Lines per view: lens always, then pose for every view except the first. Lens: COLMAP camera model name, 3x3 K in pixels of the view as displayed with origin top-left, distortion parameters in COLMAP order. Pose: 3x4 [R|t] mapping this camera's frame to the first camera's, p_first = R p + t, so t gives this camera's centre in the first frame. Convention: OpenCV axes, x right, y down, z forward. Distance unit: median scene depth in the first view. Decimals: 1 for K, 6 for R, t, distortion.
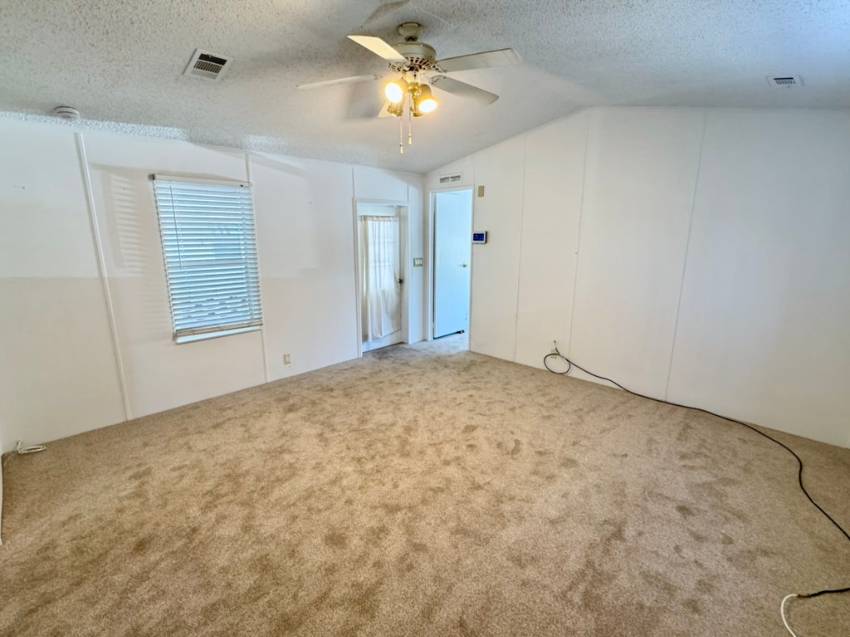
lens RADIAL K [[411.6, 0, 424.7], [0, 411.6, 319.3], [0, 0, 1]] dist [-0.001770, -0.000442]
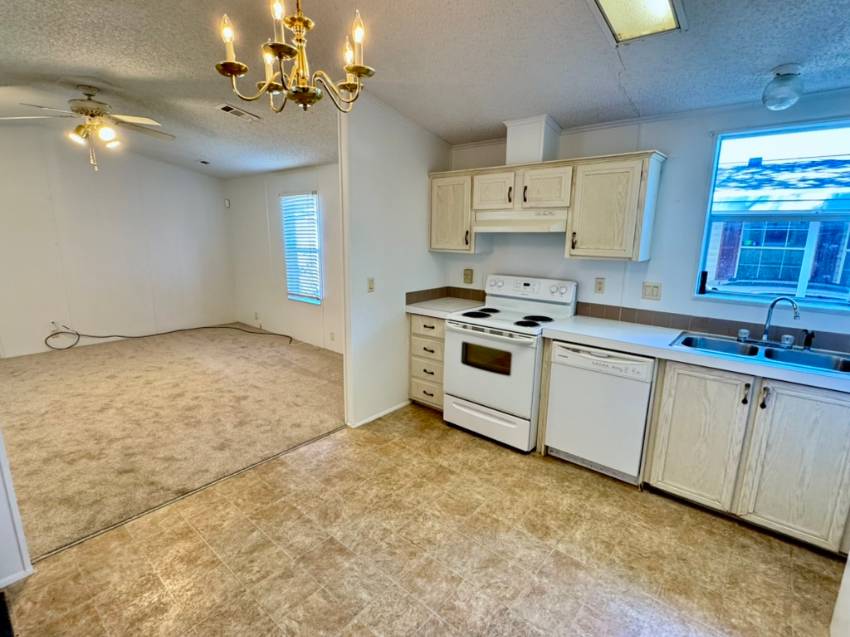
lens RADIAL K [[417.5, 0, 424.1], [0, 417.5, 320.0], [0, 0, 1]] dist [-0.000600, 0.001240]
pose [[-0.075832, -0.204910, 0.975839, -1.555800], [0.201281, 0.955364, 0.216252, 0.001207], [-0.976594, 0.212817, -0.031203, 0.019087]]
